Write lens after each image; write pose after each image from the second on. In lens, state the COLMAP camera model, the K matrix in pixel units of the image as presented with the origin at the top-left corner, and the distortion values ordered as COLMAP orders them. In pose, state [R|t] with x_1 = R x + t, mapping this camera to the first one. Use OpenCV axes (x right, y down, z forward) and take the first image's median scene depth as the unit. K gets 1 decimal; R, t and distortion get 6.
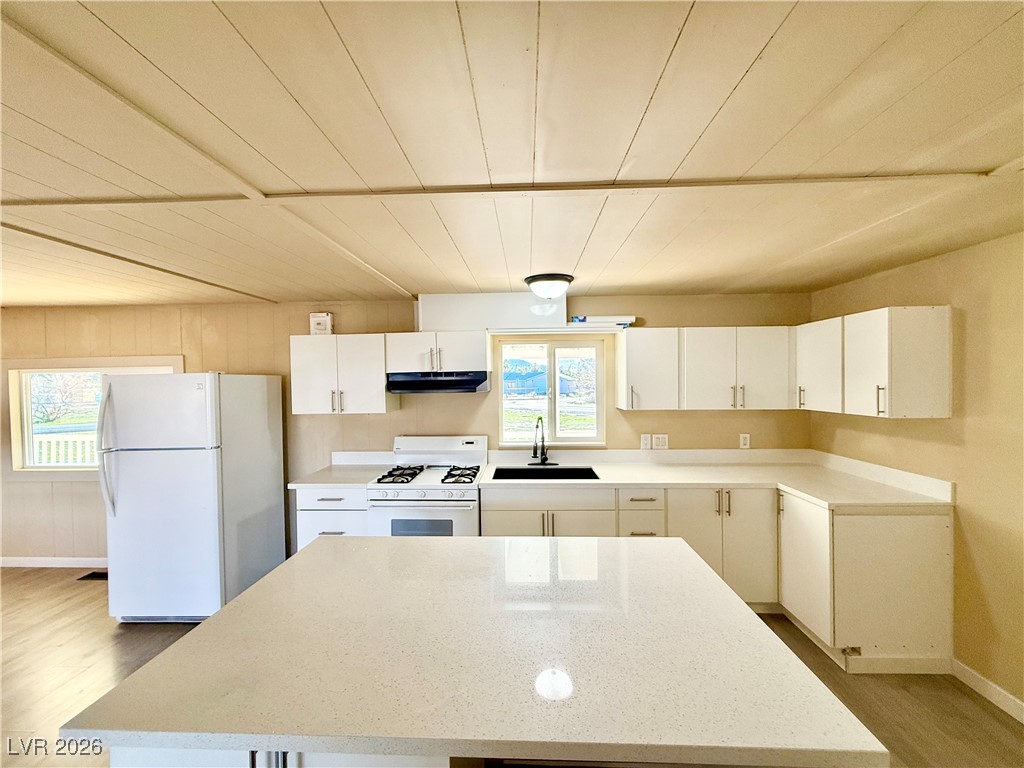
lens RADIAL K [[407.6, 0, 510.8], [0, 407.6, 384.1], [0, 0, 1]] dist [-0.001215, 0.000219]
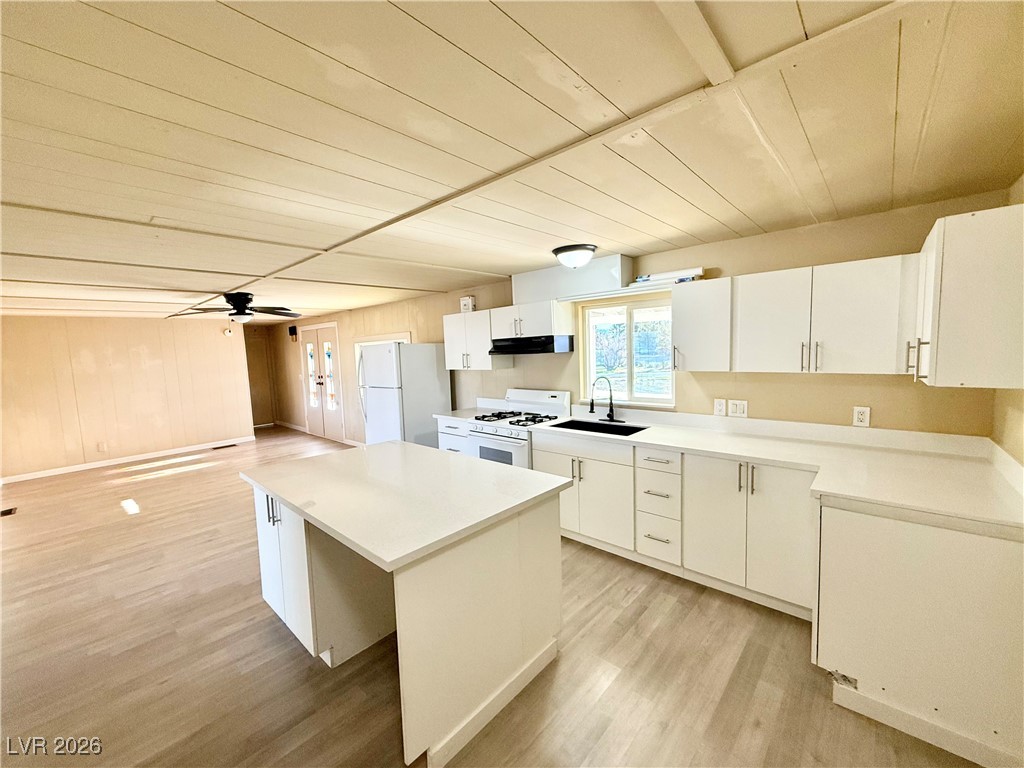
lens RADIAL K [[407.6, 0, 510.8], [0, 407.6, 384.1], [0, 0, 1]] dist [-0.001215, 0.000219]
pose [[0.767372, 0.040310, -0.639934, 0.576766], [0.017352, 0.996351, 0.083569, 0.007383], [0.640968, -0.075233, 0.763872, 0.021070]]
